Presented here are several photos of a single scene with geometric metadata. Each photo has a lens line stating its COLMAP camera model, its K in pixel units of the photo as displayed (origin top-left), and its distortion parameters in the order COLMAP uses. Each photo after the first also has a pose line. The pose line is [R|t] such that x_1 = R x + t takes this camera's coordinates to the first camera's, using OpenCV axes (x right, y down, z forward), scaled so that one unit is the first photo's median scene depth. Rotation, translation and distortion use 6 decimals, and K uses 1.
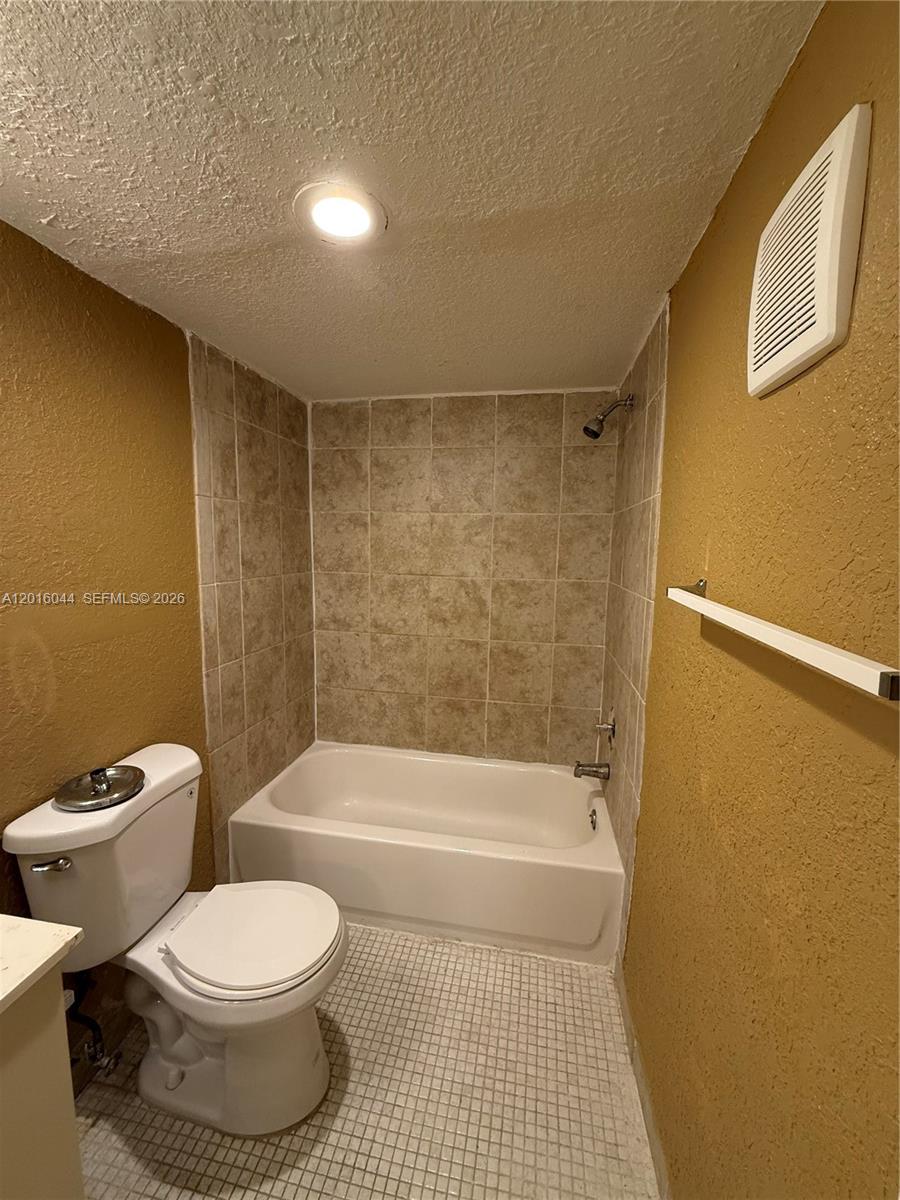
lens RADIAL K [[478.6, 0, 449.1], [0, 478.6, 600.5], [0, 0, 1]] dist [-0.000358, -0.000026]
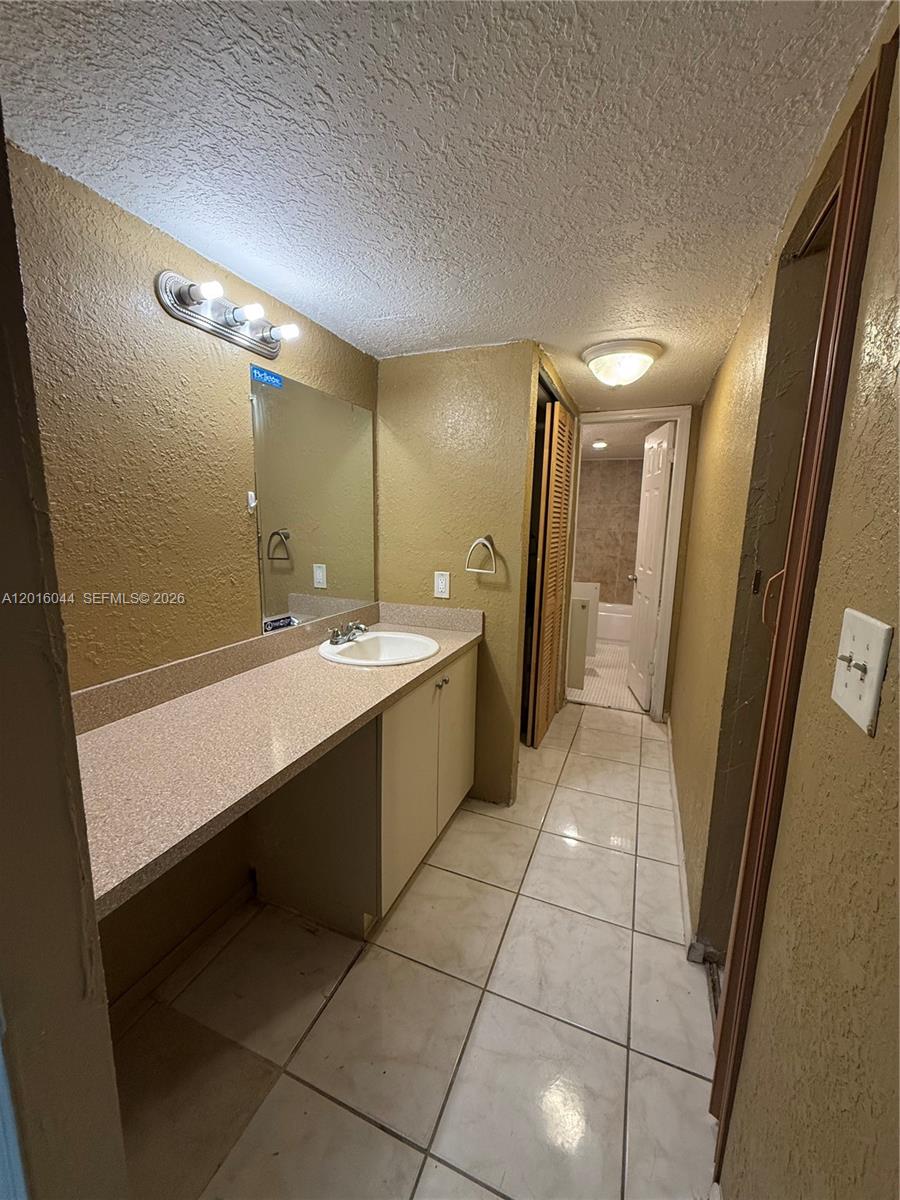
lens RADIAL K [[478.6, 0, 447.9], [0, 478.6, 600.3], [0, 0, 1]] dist [-0.000358, -0.000026]
pose [[0.977962, 0.040688, -0.204780, -0.276948], [-0.032594, 0.998554, 0.042745, 0.243220], [0.206223, -0.035128, 0.977874, -1.678534]]
